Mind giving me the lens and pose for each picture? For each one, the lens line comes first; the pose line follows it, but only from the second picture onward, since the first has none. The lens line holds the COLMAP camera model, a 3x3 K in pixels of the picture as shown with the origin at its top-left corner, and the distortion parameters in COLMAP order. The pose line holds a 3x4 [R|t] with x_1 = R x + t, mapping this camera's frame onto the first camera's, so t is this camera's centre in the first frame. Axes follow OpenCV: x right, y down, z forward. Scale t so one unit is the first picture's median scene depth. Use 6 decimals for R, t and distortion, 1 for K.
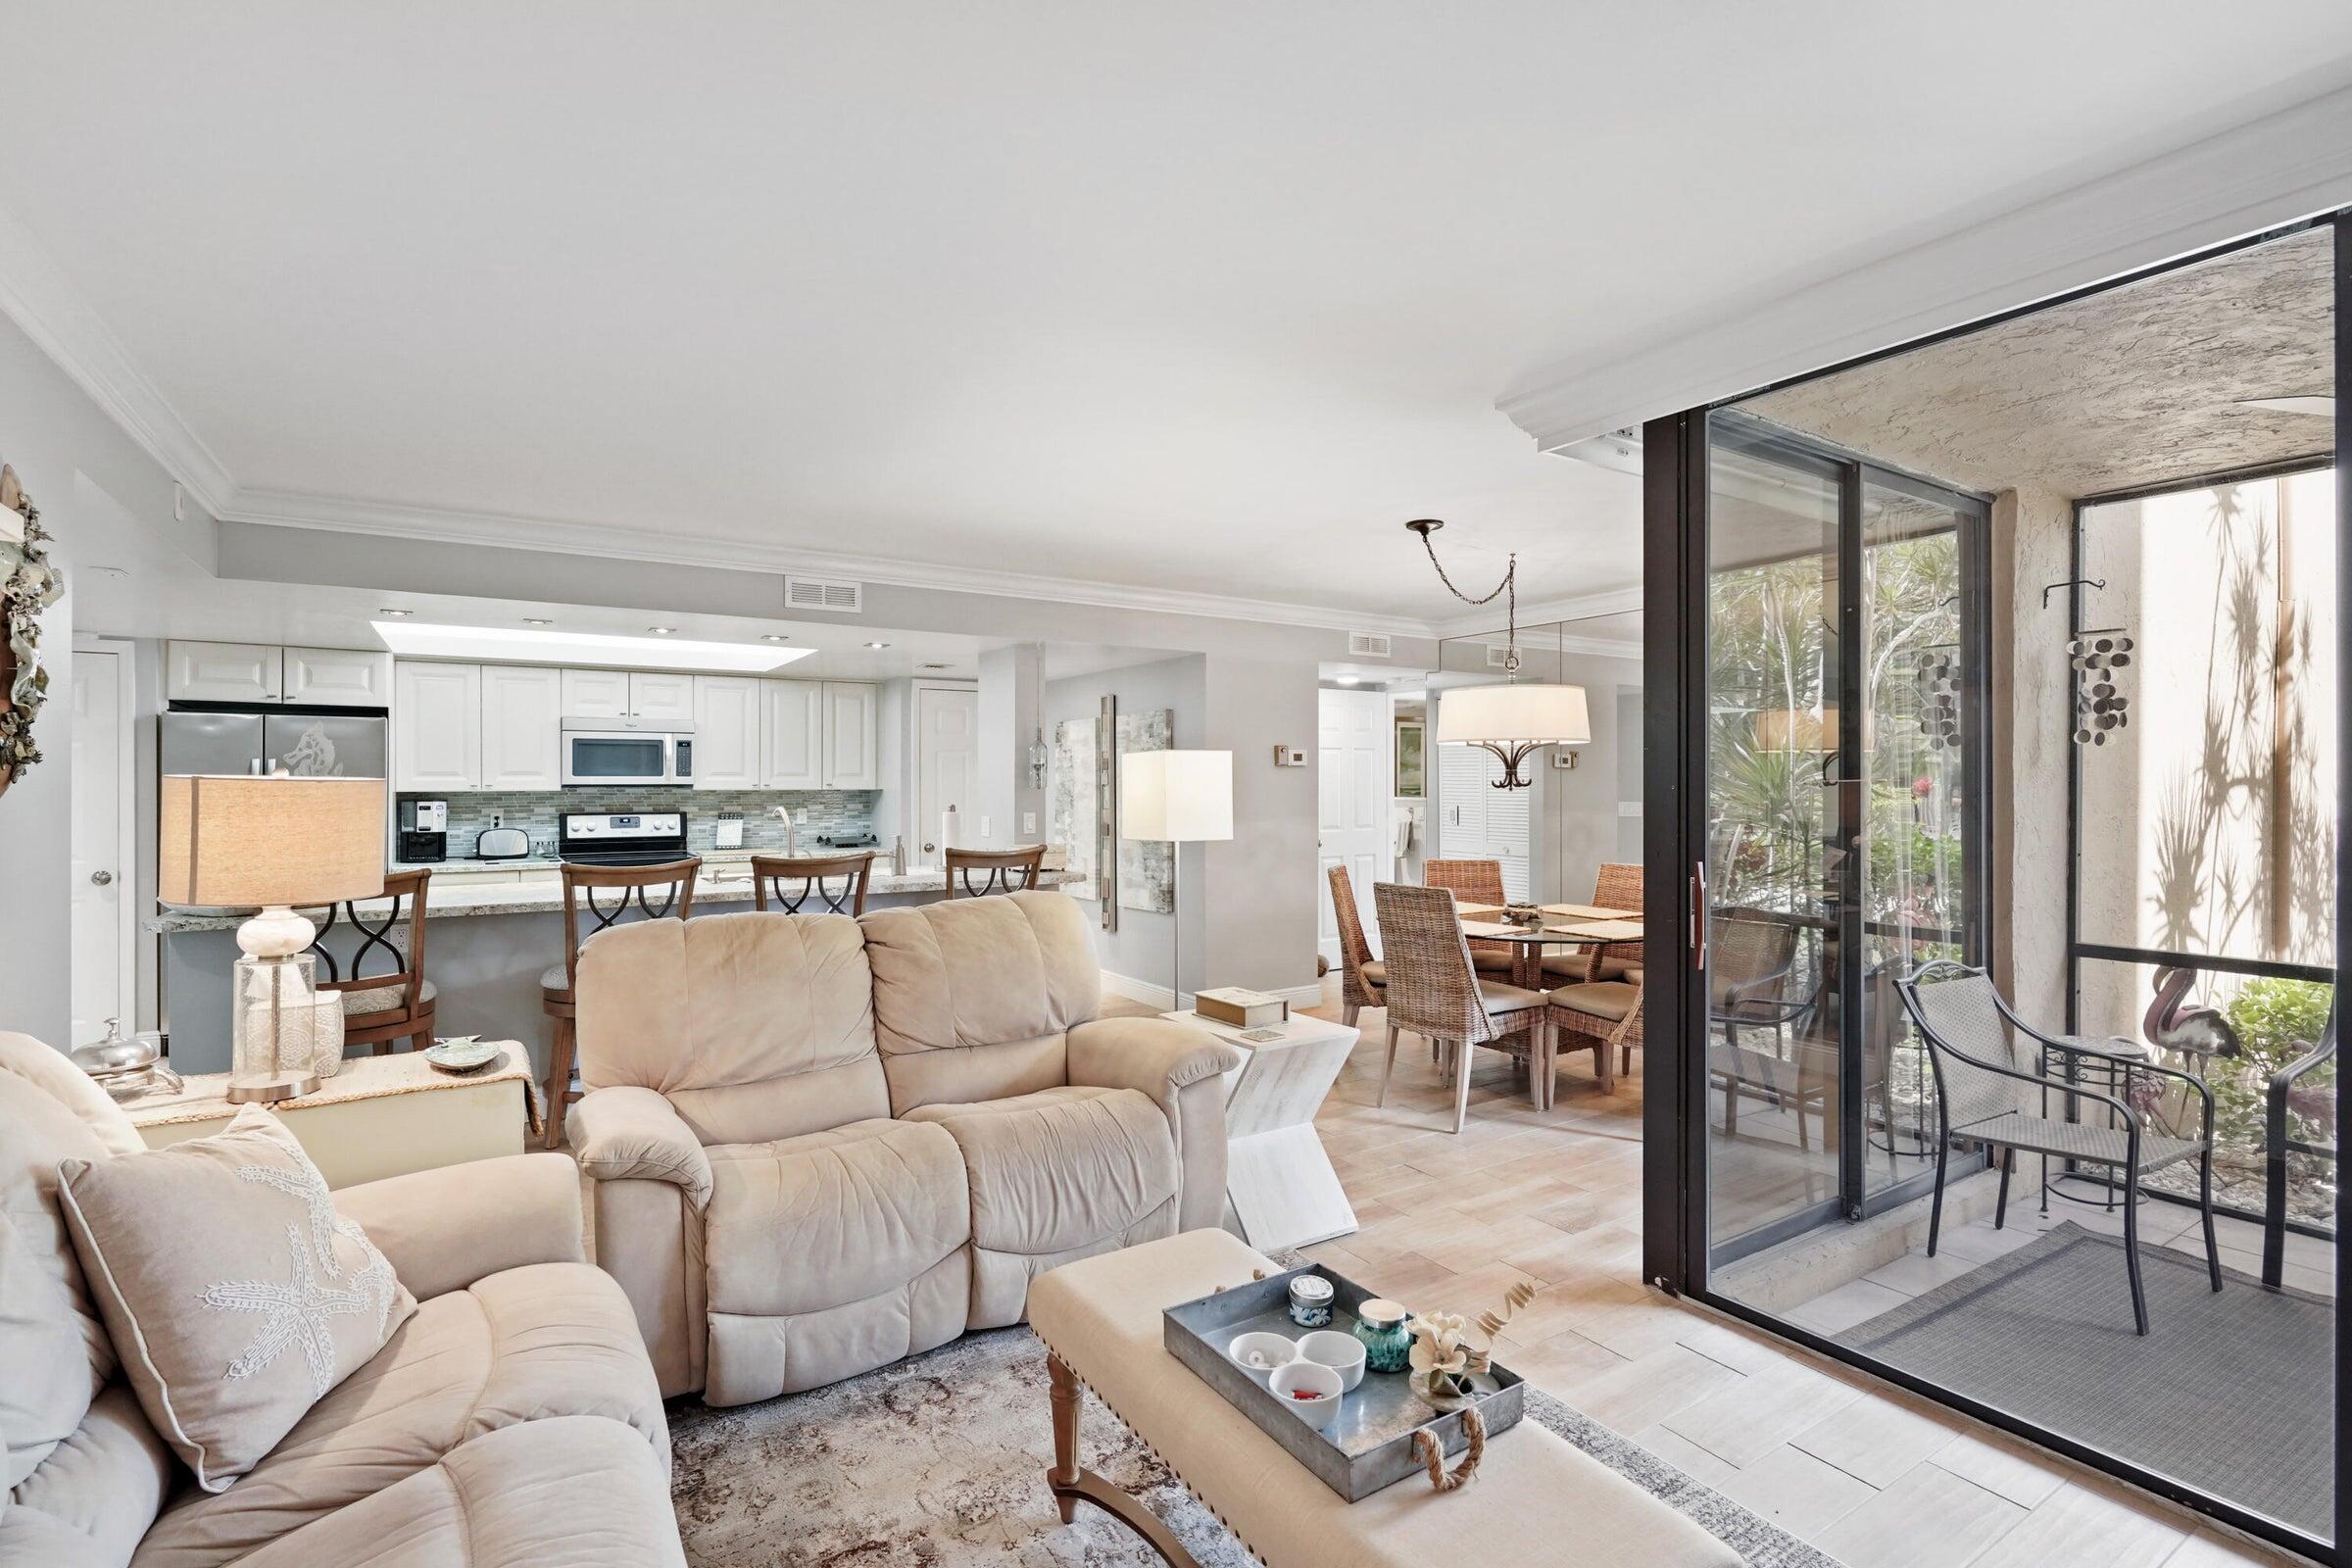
lens RADIAL K [[1087.5, 0, 1193.6], [0, 1087.5, 786.2], [0, 0, 1]] dist [-0.016869, 0.000625]
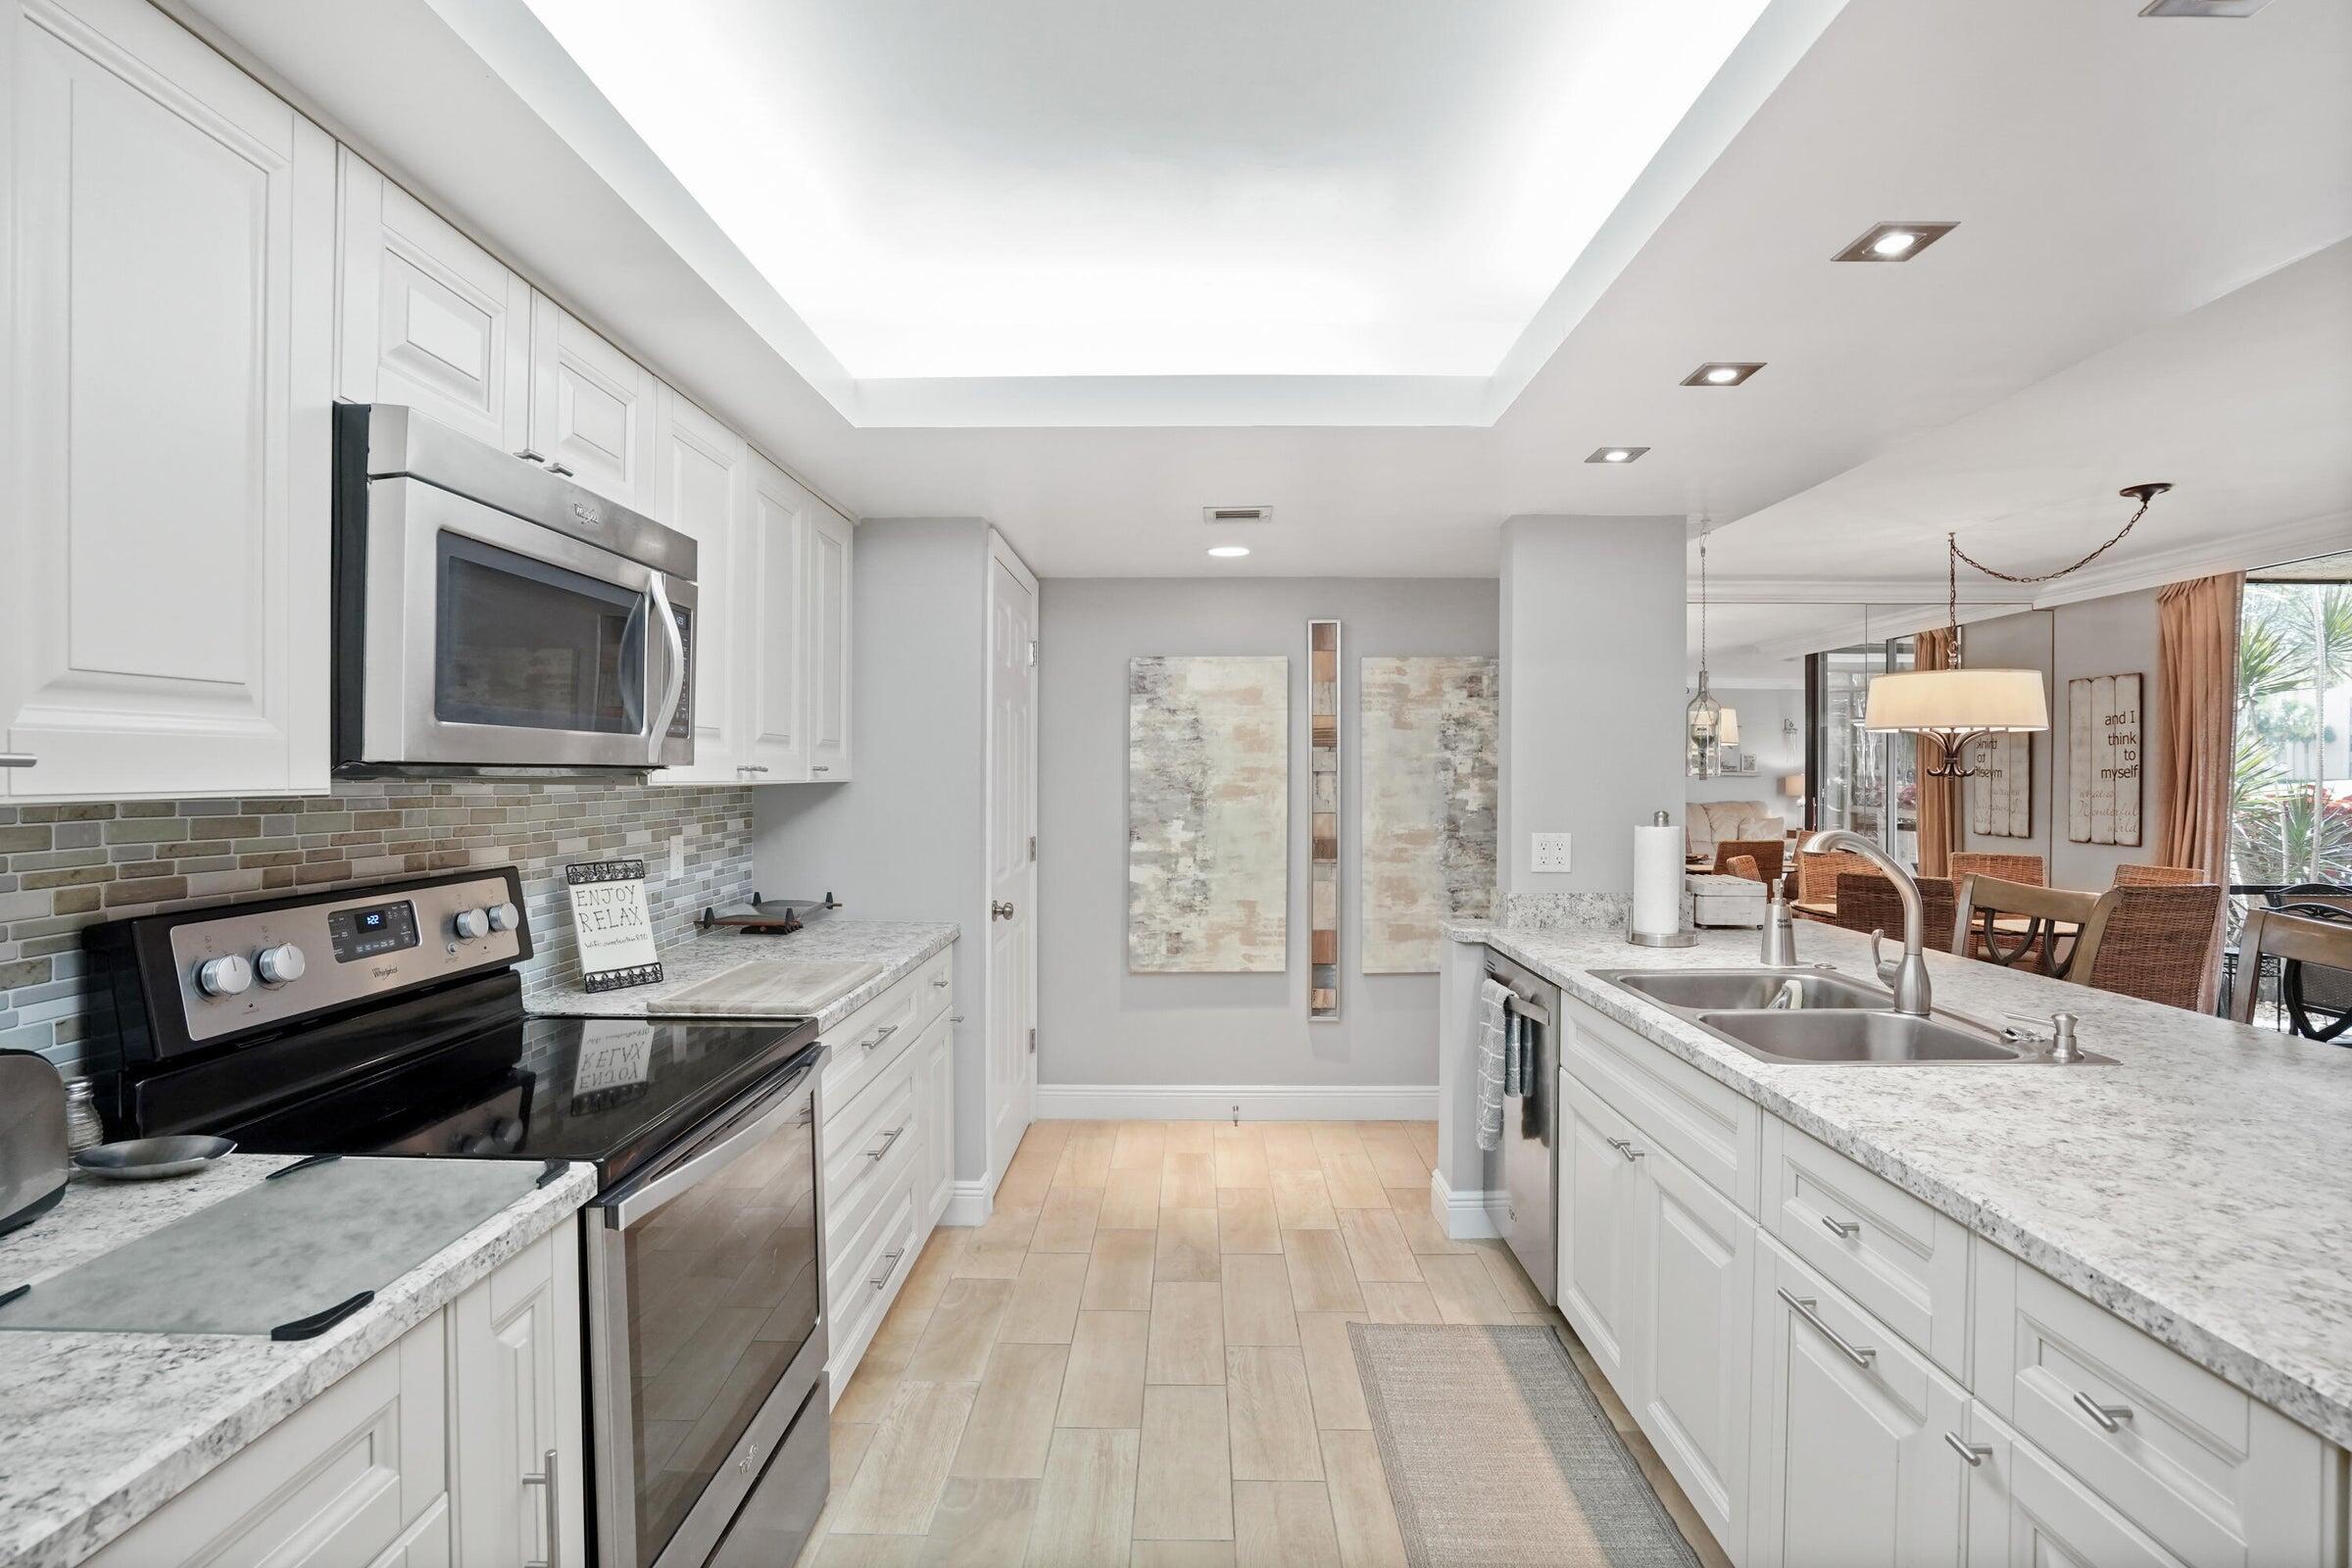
lens RADIAL K [[1087.5, 0, 1193.6], [0, 1087.5, 786.2], [0, 0, 1]] dist [-0.016869, 0.000625]
pose [[0.555959, -0.006379, 0.831185, -0.973710], [-0.002003, 0.999957, 0.009014, 0.001371], [-0.831207, -0.006676, 0.555922, 1.151504]]
